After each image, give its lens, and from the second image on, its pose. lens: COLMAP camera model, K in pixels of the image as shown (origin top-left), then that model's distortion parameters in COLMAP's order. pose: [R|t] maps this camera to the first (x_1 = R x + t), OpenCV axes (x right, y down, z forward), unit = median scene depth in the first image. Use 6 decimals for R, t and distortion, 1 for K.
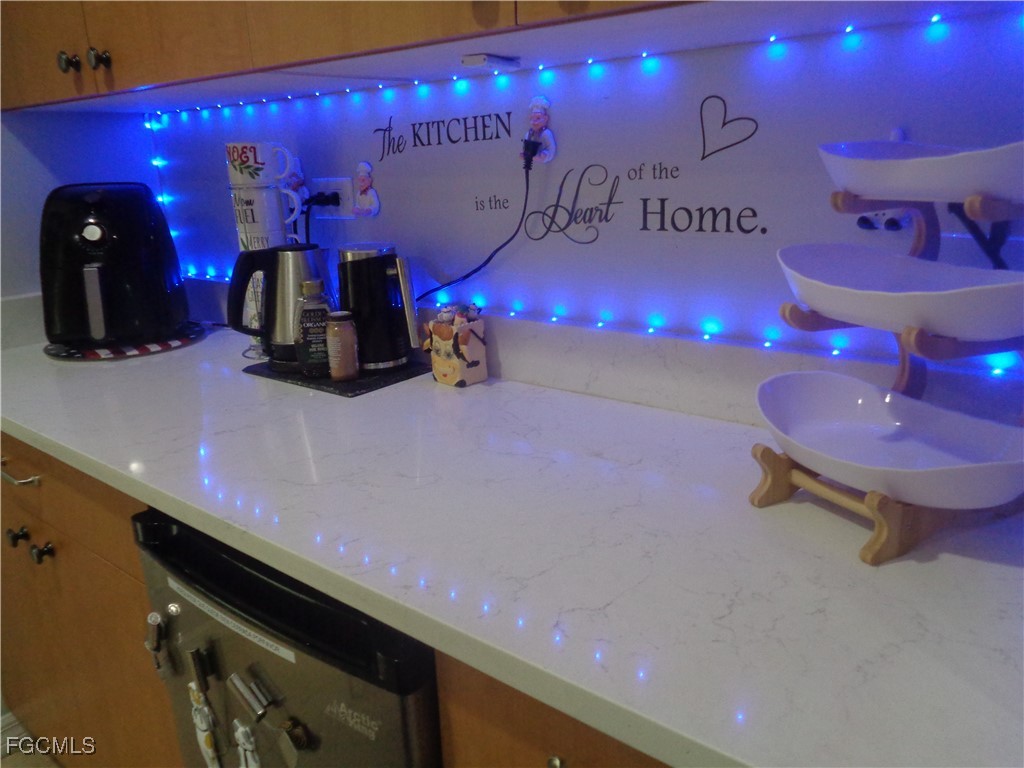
lens RADIAL K [[765.0, 0, 512.6], [0, 765.0, 387.2], [0, 0, 1]] dist [-0.001744, 0.004125]
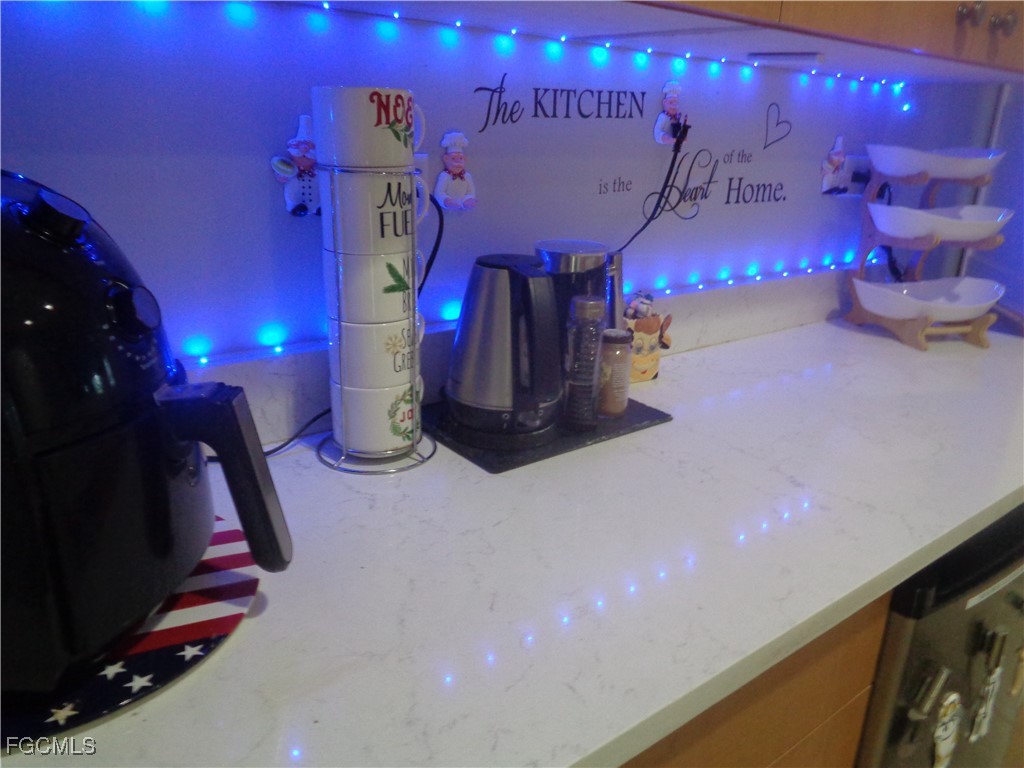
lens RADIAL K [[769.2, 0, 512.3], [0, 769.2, 382.1], [0, 0, 1]] dist [0.004556, -0.001928]
pose [[0.234819, -0.269781, 0.933851, -1.050137], [0.232344, 0.948443, 0.215573, -0.254216], [-0.943862, 0.166354, 0.285395, 0.923170]]
